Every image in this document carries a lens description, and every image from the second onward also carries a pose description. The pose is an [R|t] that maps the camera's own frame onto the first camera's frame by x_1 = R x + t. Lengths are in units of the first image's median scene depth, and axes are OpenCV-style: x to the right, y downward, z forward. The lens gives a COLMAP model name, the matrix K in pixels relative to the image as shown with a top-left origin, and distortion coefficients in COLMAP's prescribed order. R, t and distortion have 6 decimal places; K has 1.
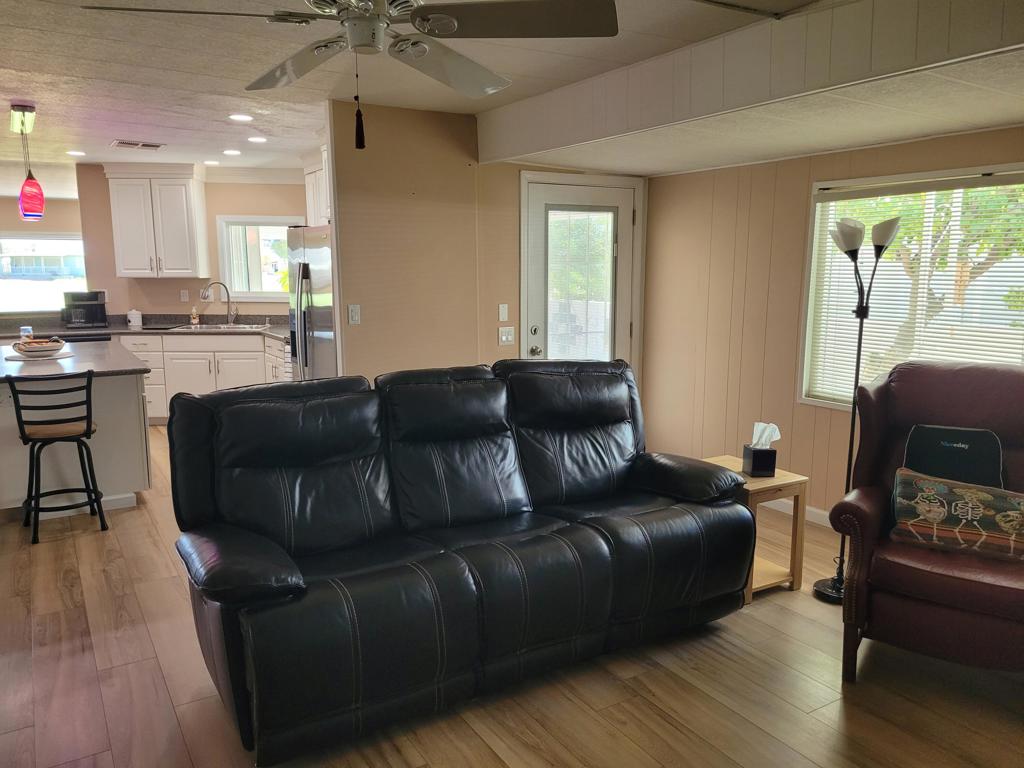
lens RADIAL K [[765.2, 0, 509.5], [0, 765.2, 387.0], [0, 0, 1]] dist [0.046395, -0.010017]
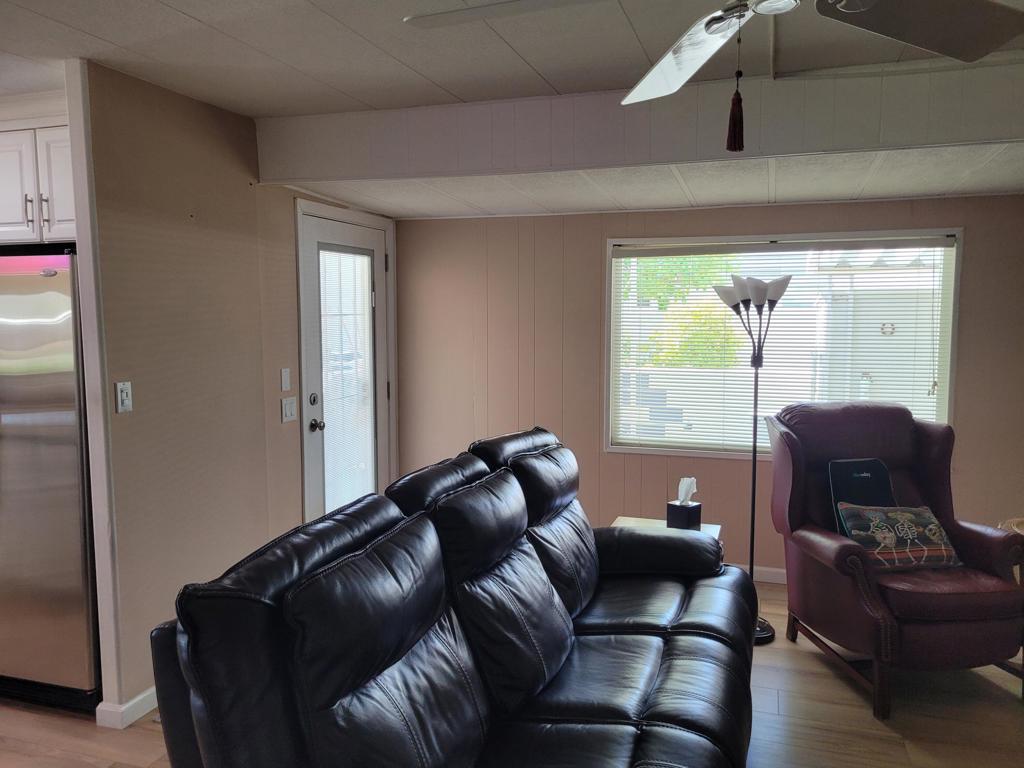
lens RADIAL K [[765.2, 0, 511.8], [0, 765.2, 374.3], [0, 0, 1]] dist [0.046395, -0.010017]
pose [[0.762591, -0.053945, 0.644628, -0.377998], [0.103437, 0.993863, -0.039196, -0.056137], [-0.638558, 0.096569, 0.763491, 0.313385]]
